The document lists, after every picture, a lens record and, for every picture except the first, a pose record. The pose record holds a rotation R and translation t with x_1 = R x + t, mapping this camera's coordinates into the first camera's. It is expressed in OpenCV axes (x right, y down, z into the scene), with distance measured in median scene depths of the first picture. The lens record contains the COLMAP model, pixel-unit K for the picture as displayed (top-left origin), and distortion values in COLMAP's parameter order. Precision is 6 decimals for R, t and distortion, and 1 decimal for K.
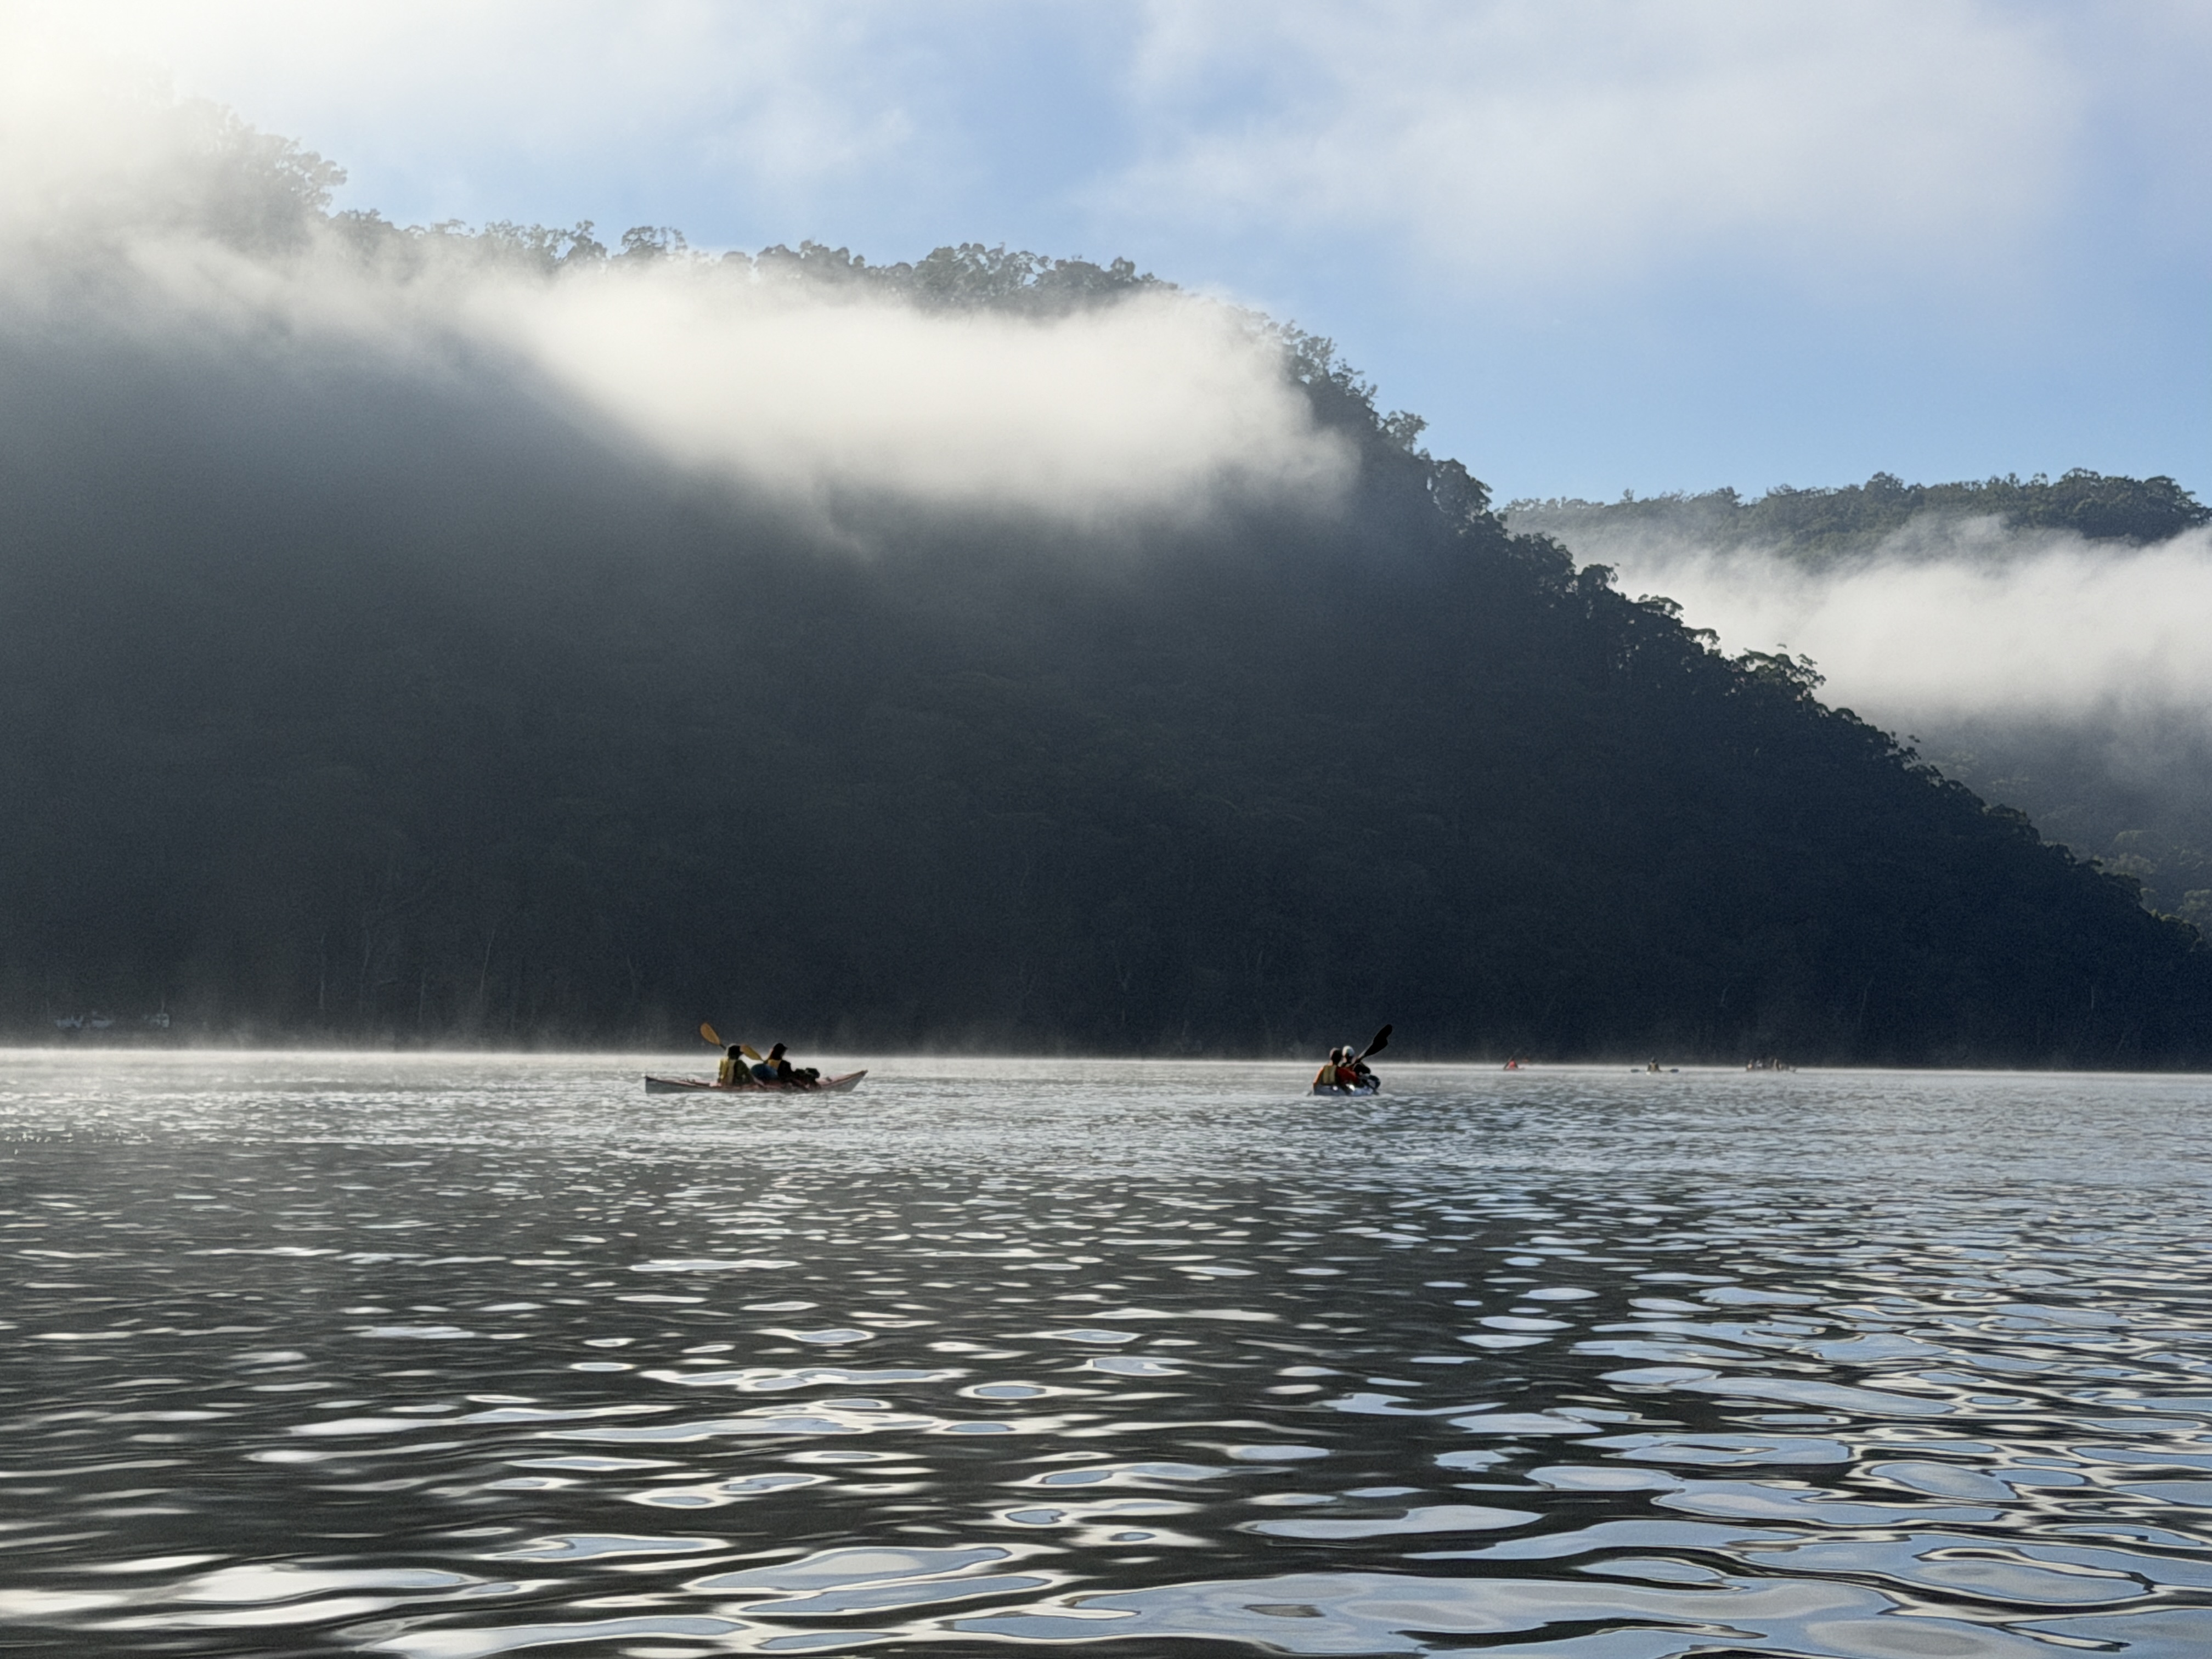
lens RADIAL K [[4158.6, 0, 1032.4], [0, 4158.6, 823.2], [0, 0, 1]] dist [0.042415, 0.059917]
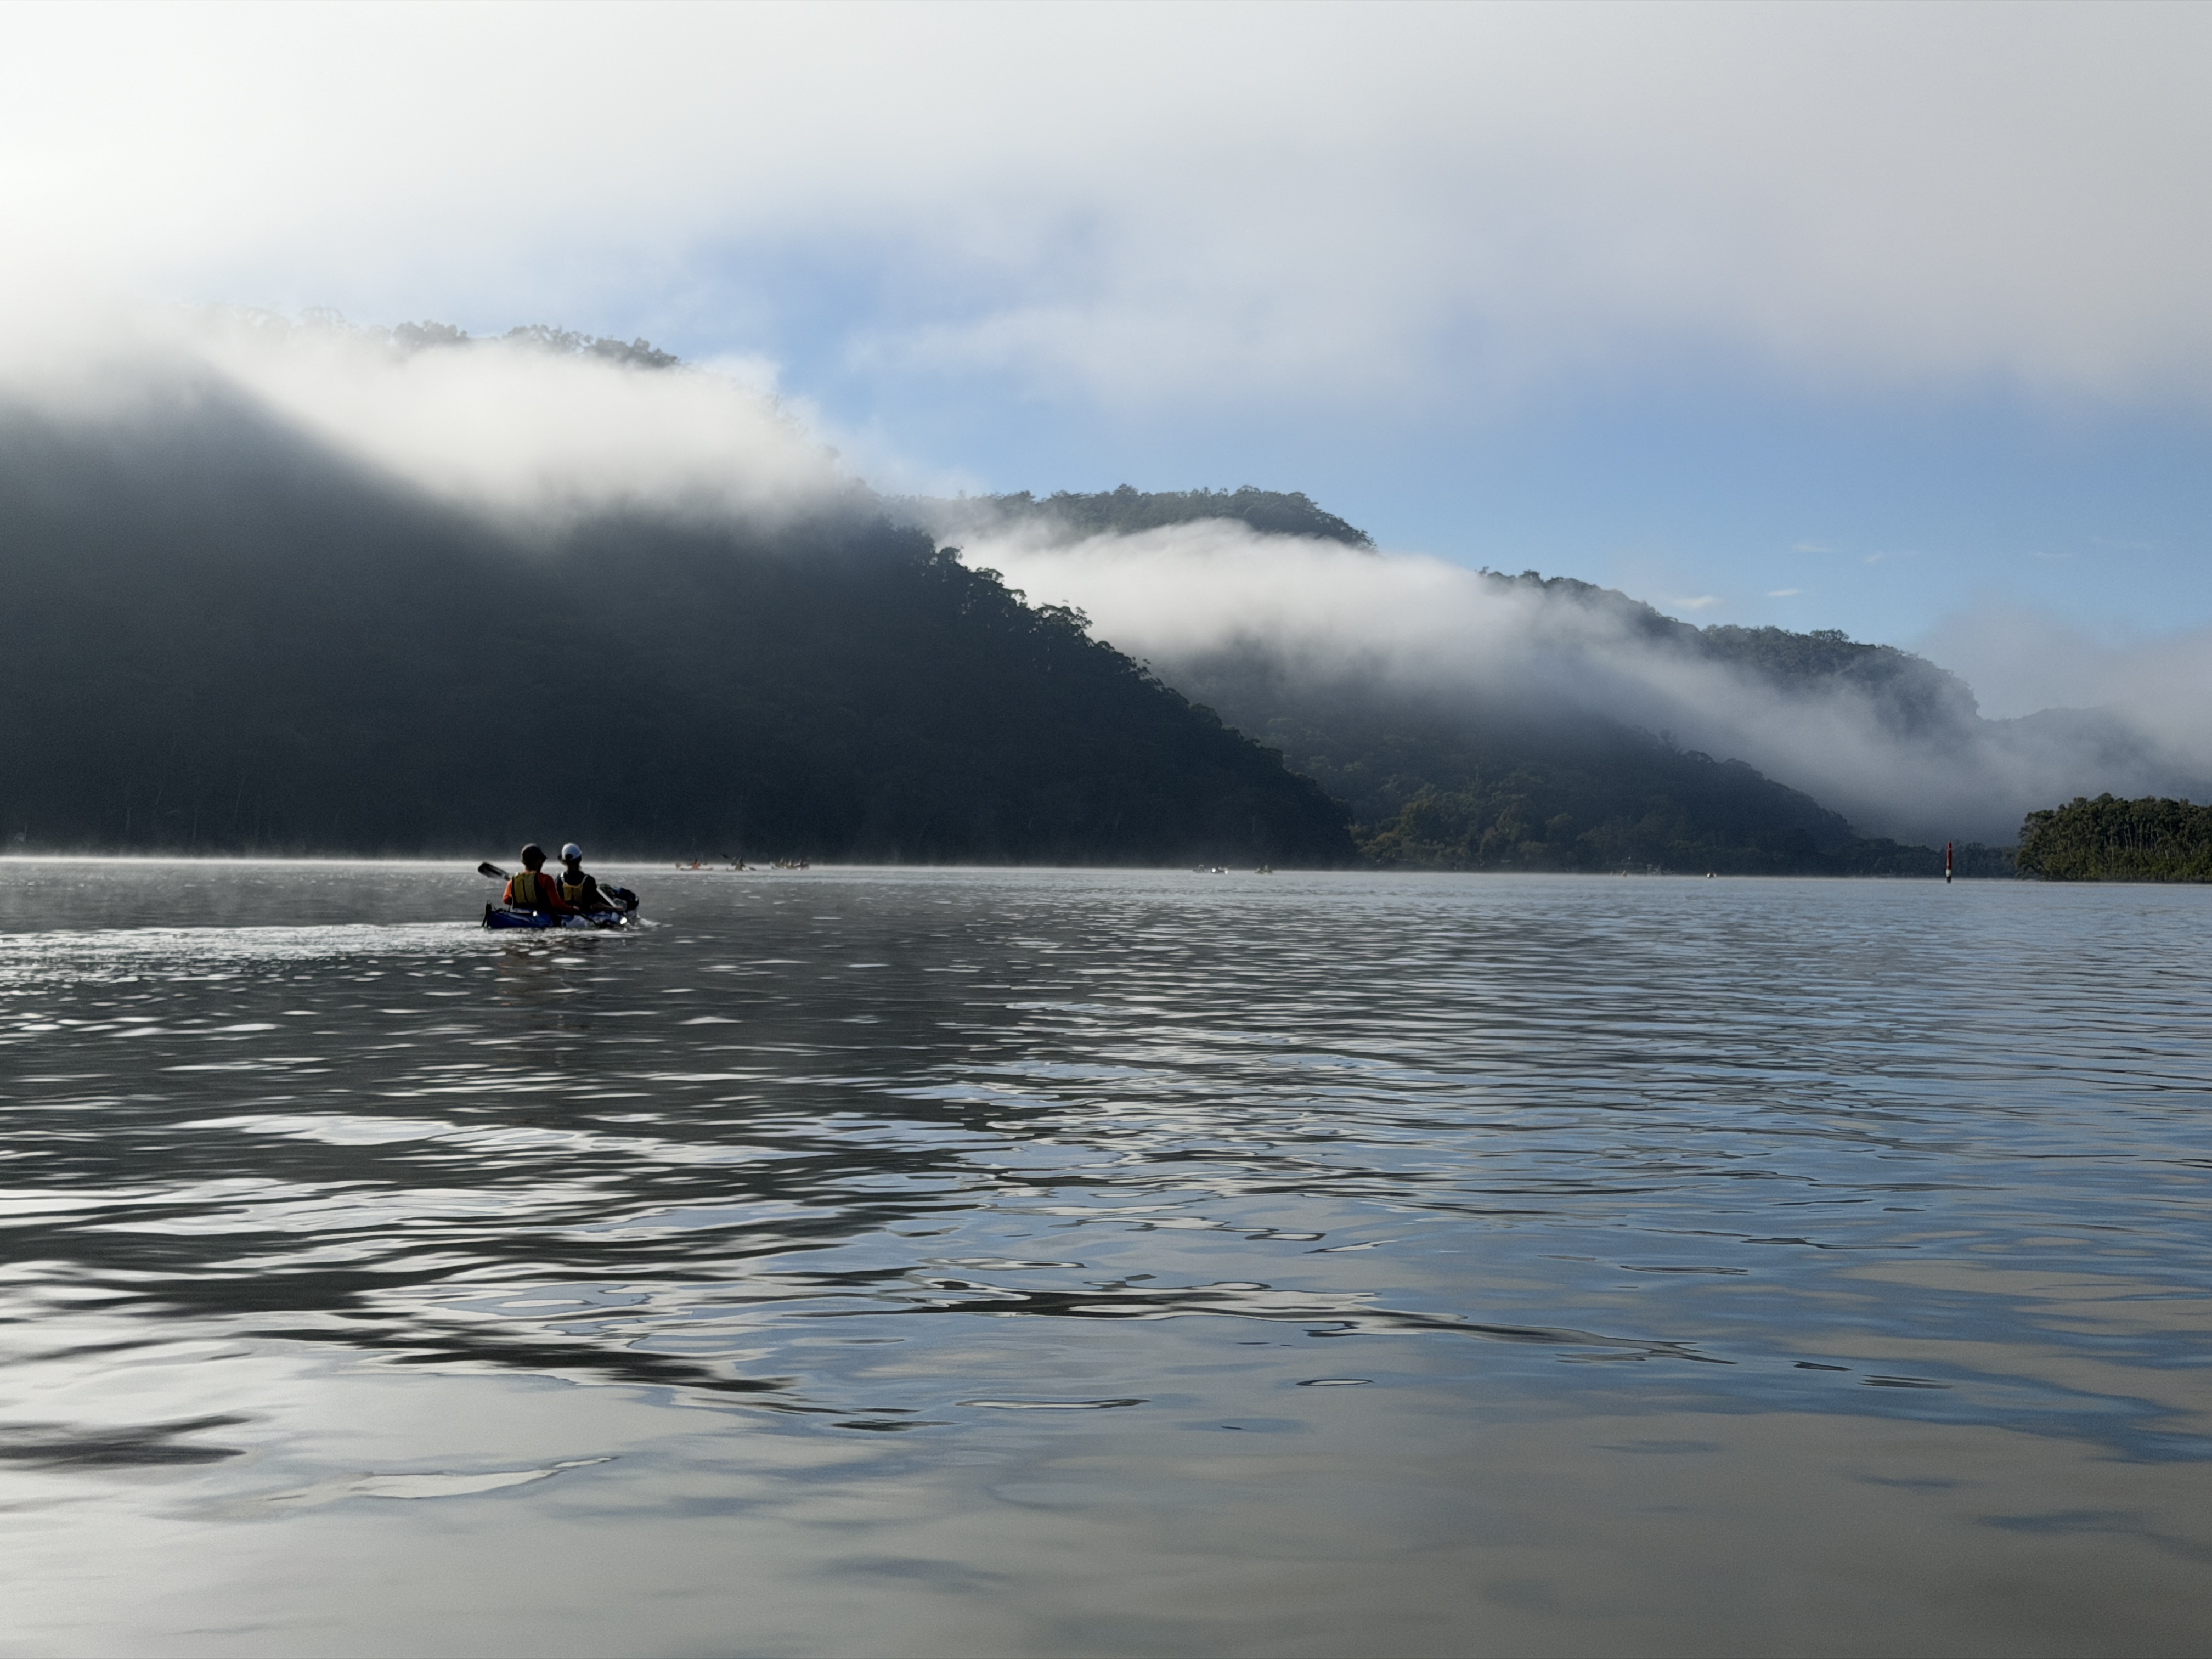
lens RADIAL K [[3091.0, 0, 1102.7], [0, 3091.0, 881.0], [0, 0, 1]] dist [0.041827, 0.052919]
pose [[0.979973, -0.004550, 0.199080, -0.039529], [-0.007962, 0.998044, 0.062003, -0.009559], [-0.198973, -0.062346, 0.978020, -0.153392]]
